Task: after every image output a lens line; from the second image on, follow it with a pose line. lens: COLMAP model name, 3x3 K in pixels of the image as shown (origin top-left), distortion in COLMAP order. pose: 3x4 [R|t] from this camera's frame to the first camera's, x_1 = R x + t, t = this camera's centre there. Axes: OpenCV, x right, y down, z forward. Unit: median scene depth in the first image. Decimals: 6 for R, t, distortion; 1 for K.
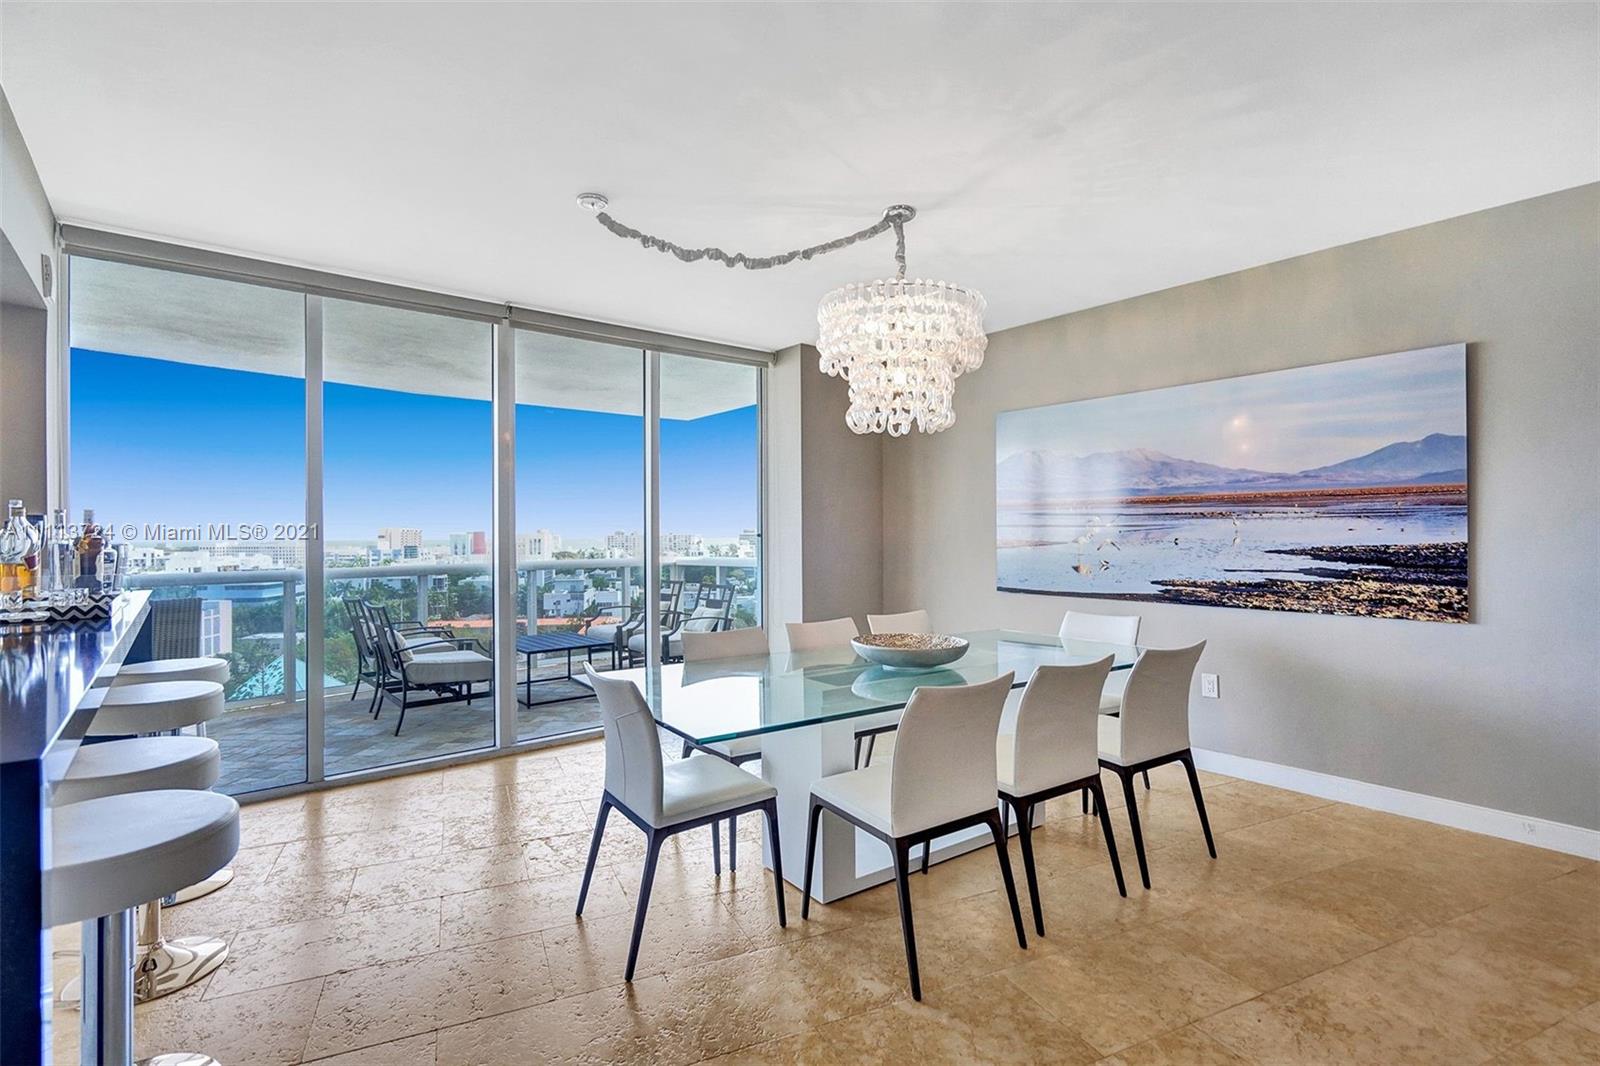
lens RADIAL K [[746.9, 0, 800.0], [0, 746.9, 533.0], [0, 0, 1]] dist [0.000527, -0.000536]
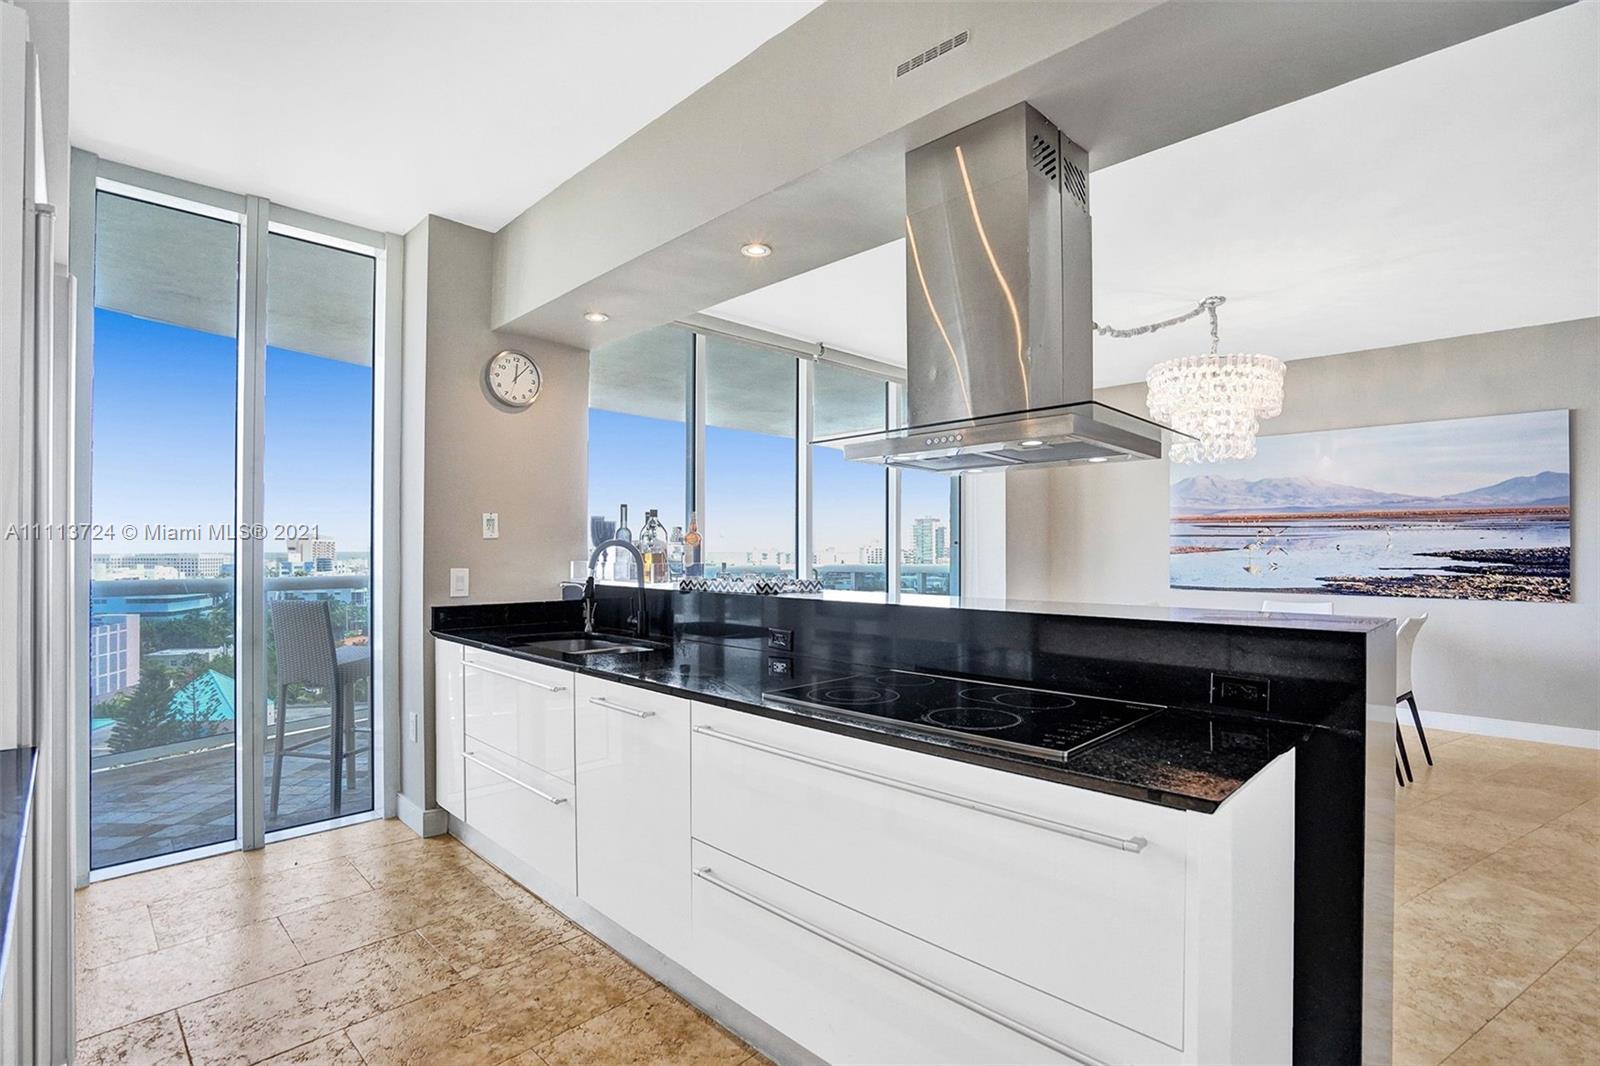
lens RADIAL K [[749.2, 0, 810.7], [0, 749.2, 541.9], [0, 0, 1]] dist [-0.050399, 0.015547]
pose [[0.994895, 0.007003, 0.100669, -0.657488], [-0.006234, 0.999949, -0.007951, 0.021500], [-0.100720, 0.007283, 0.994888, -0.226592]]
